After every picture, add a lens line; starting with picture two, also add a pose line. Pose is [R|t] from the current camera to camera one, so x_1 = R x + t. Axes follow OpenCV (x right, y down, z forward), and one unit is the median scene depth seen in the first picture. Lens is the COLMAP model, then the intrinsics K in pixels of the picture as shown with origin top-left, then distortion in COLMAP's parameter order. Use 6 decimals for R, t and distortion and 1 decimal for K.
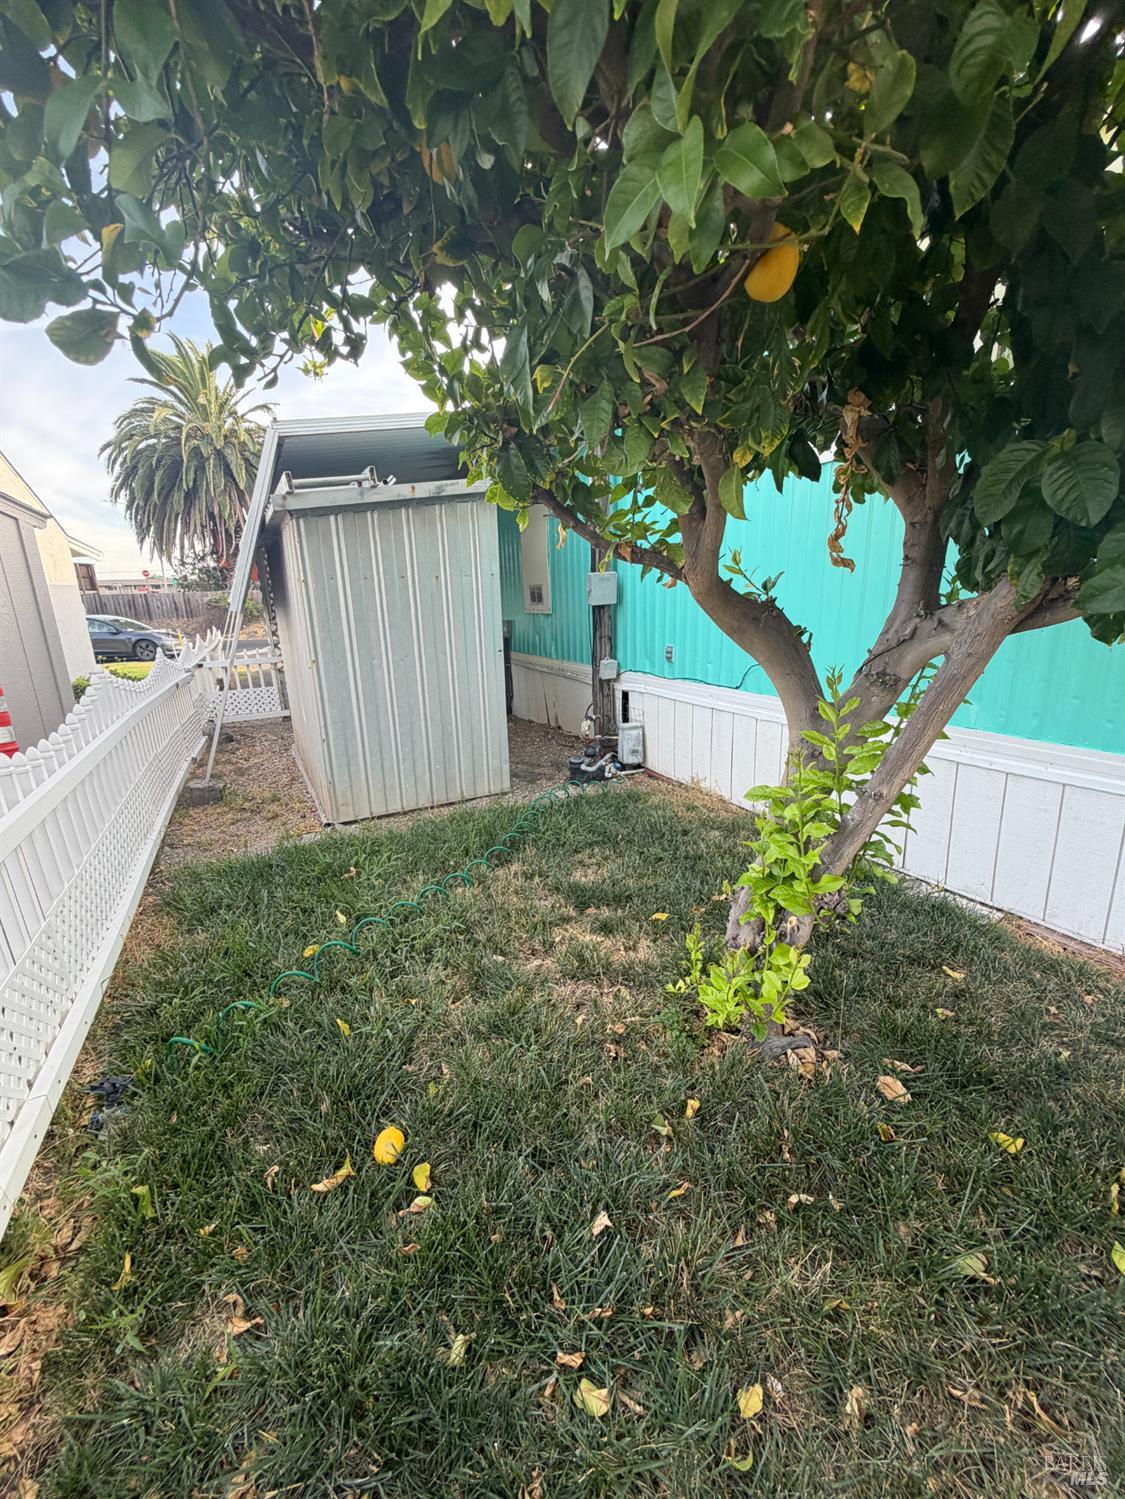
lens RADIAL K [[596.6, 0, 560.8], [0, 596.6, 745.2], [0, 0, 1]] dist [0.003346, -0.000040]
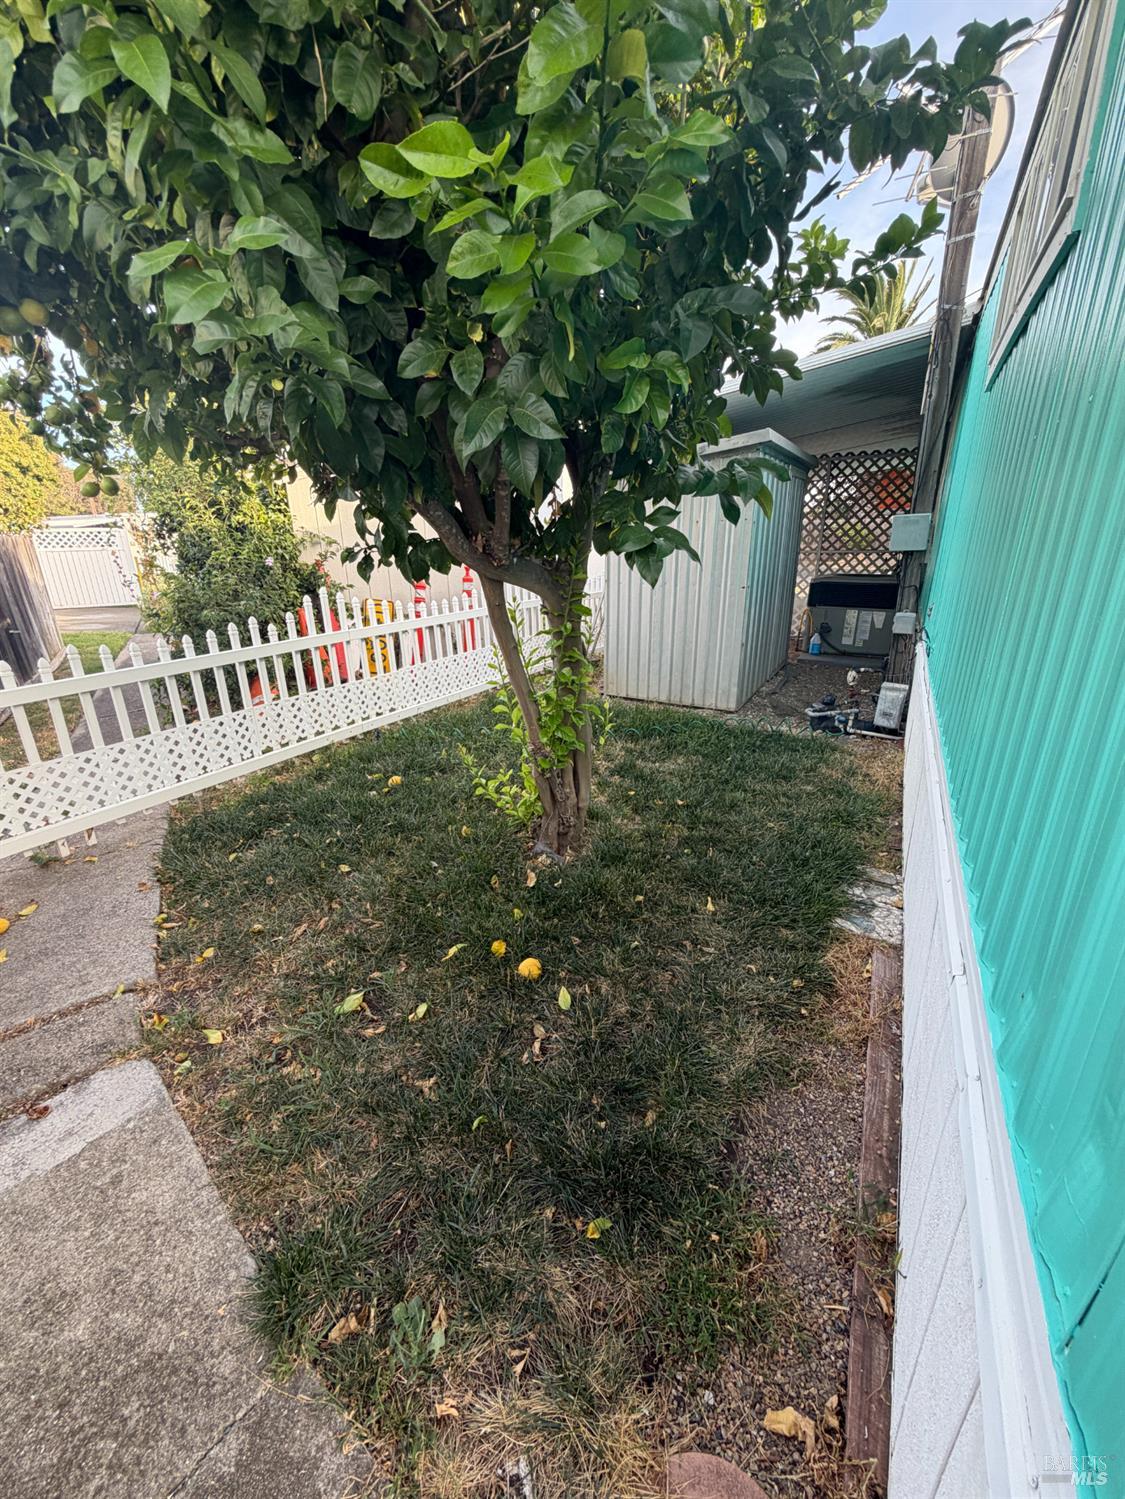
lens RADIAL K [[596.6, 0, 560.8], [0, 596.6, 745.2], [0, 0, 1]] dist [0.003346, -0.000040]
pose [[0.563078, 0.304429, -0.768288, 0.623453], [-0.222715, 0.951180, 0.213670, -0.031541], [0.795828, 0.050797, 0.603389, 0.050337]]
